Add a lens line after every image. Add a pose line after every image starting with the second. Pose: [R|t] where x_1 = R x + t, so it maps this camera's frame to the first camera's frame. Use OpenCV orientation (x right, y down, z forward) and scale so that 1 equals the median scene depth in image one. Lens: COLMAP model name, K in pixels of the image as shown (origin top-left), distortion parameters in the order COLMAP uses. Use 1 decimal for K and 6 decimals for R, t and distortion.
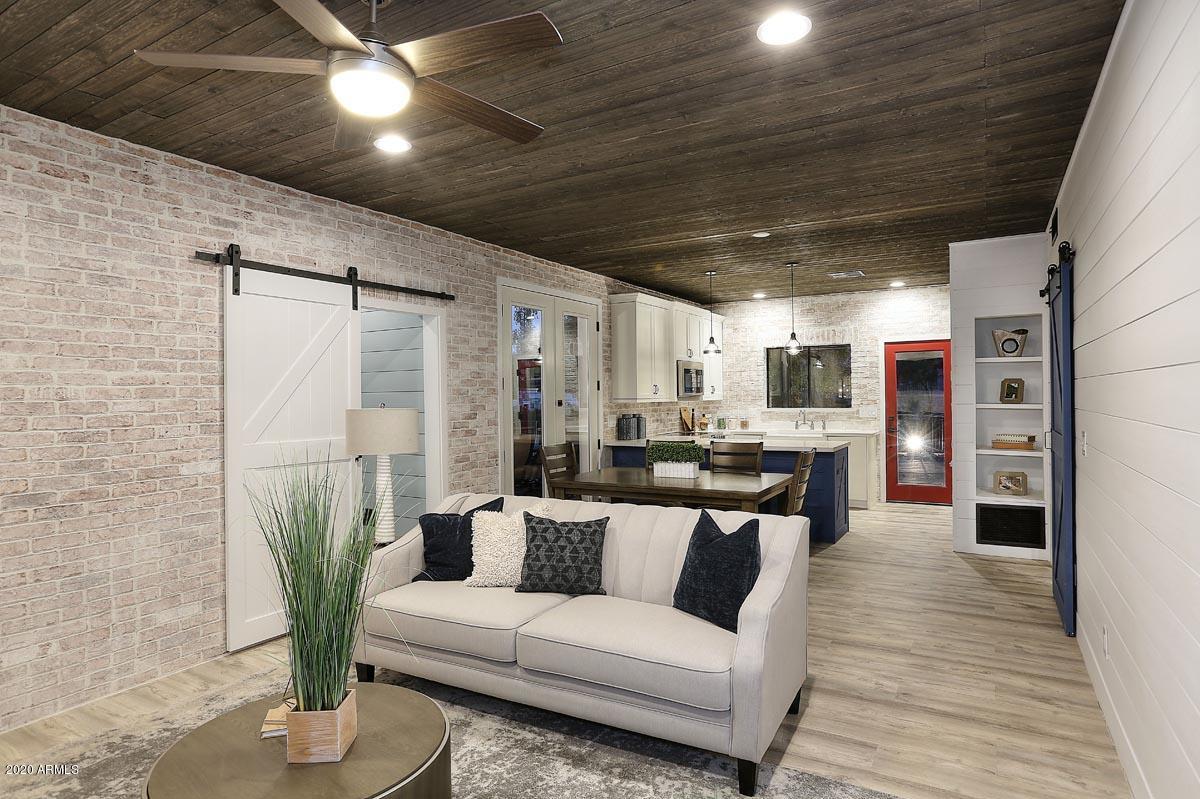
lens RADIAL K [[659.8, 0, 600.0], [0, 659.8, 399.5], [0, 0, 1]] dist [-0.051147, 0.001107]
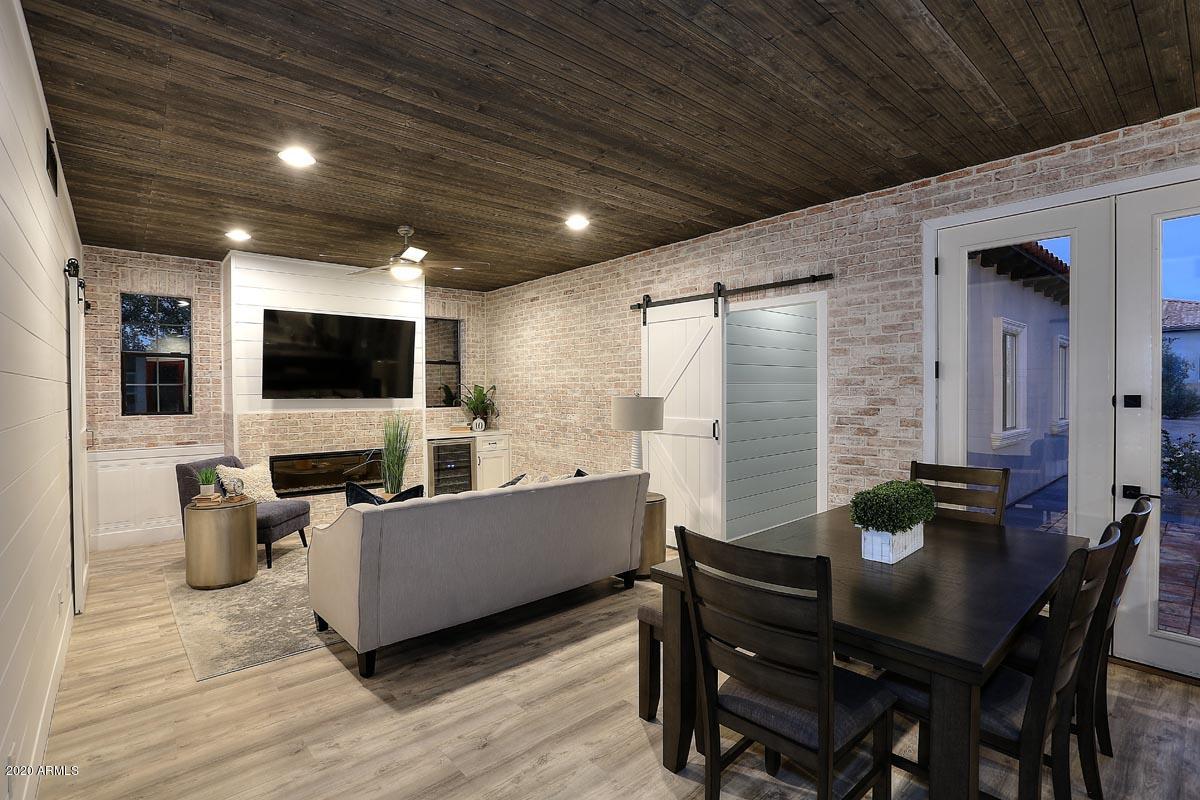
lens RADIAL K [[569.3, 0, 600.0], [0, 569.3, 400.0], [0, 0, 1]] dist [-0.043781, 0.000533]
pose [[-0.314487, 0.032773, -0.948696, 0.863085], [0.004042, 0.999441, 0.033186, -0.020383], [0.949253, 0.006602, -0.314443, 1.356012]]
